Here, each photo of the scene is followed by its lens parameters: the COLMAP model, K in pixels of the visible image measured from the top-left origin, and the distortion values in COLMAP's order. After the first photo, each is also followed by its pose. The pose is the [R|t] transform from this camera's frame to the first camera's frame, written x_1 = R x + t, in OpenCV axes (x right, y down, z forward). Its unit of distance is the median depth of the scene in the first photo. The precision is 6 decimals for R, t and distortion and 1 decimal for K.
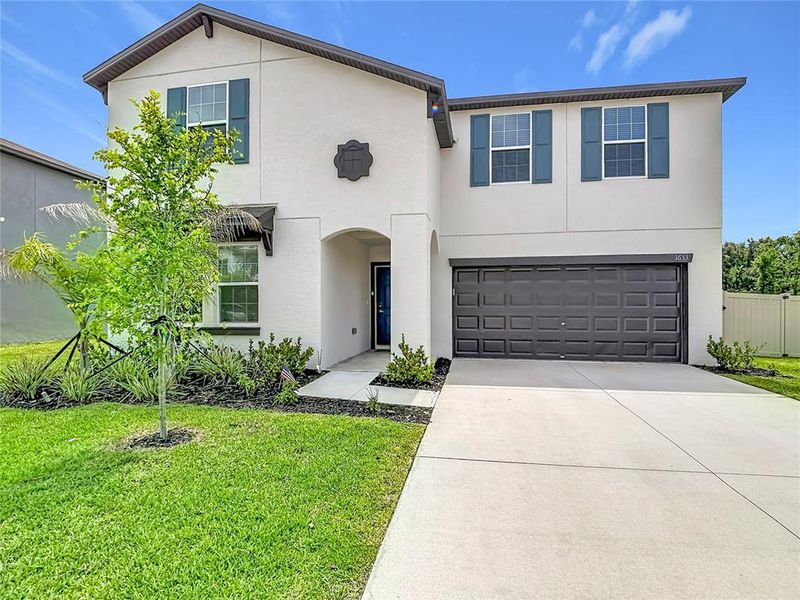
lens RADIAL K [[424.9, 0, 404.2], [0, 424.9, 302.9], [0, 0, 1]] dist [-0.001124, -0.014108]
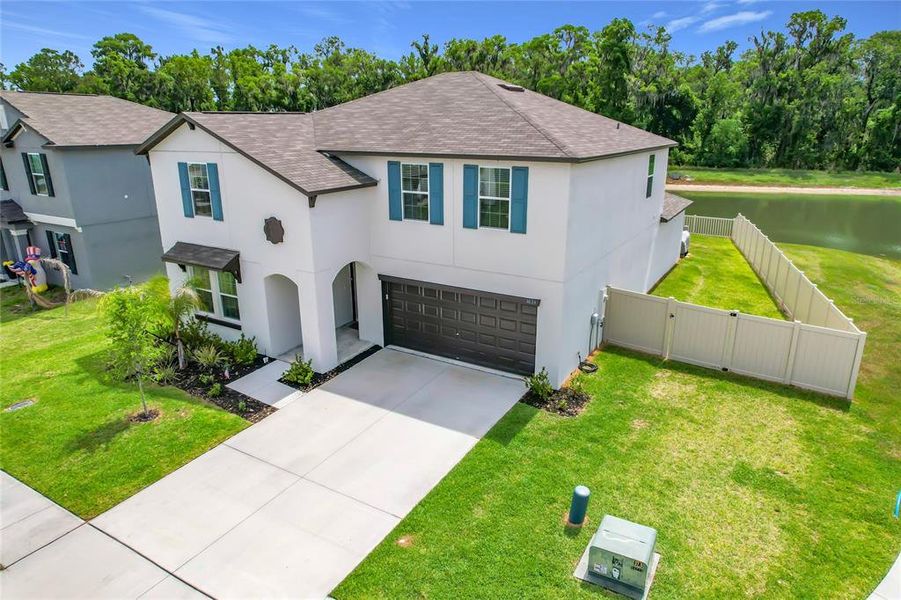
lens RADIAL K [[568.3, 0, 457.4], [0, 568.3, 293.4], [0, 0, 1]] dist [-0.036939, 0.006776]
pose [[0.937508, 0.099761, -0.333357, 0.963309], [0.005261, 0.953847, 0.300246, -0.595772], [0.347925, -0.283237, 0.893714, -0.493365]]
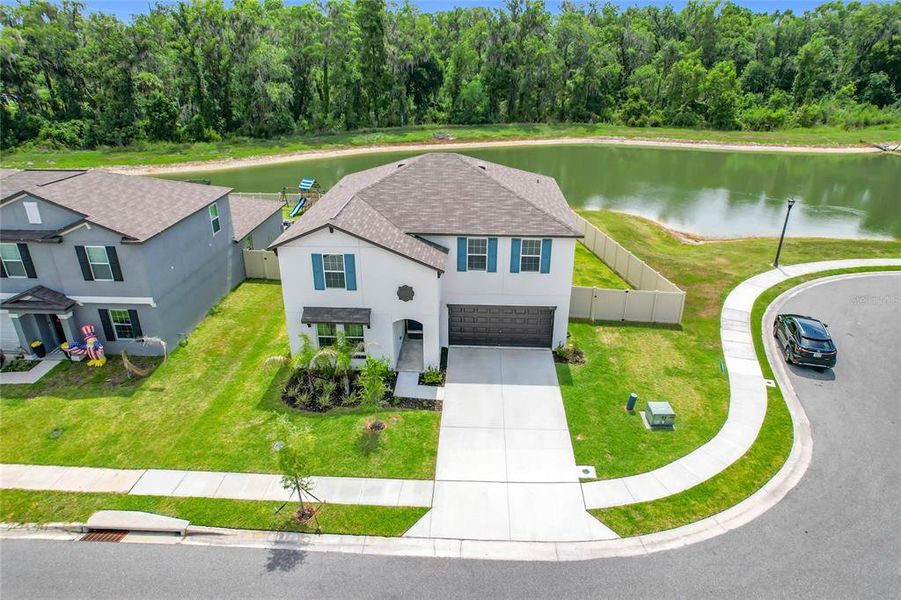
lens RADIAL K [[568.3, 0, 455.1], [0, 568.3, 282.8], [0, 0, 1]] dist [-0.036939, 0.006776]
pose [[0.991950, -0.045943, 0.118006, -0.179440], [-0.003758, 0.920778, 0.390068, -1.334989], [-0.126578, -0.387371, 0.913193, -1.533900]]
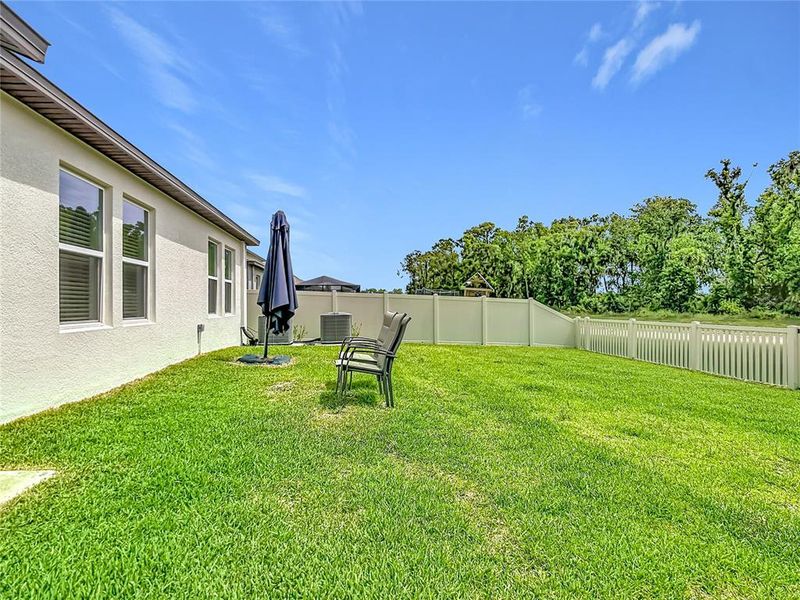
lens RADIAL K [[424.9, 0, 393.0], [0, 424.9, 306.4], [0, 0, 1]] dist [-0.001124, -0.014108]
pose [[0.300893, 0.007437, -0.953629, 1.130737], [0.015274, 0.999804, 0.012616, 0.073132], [0.953536, -0.018362, 0.300720, 3.128137]]
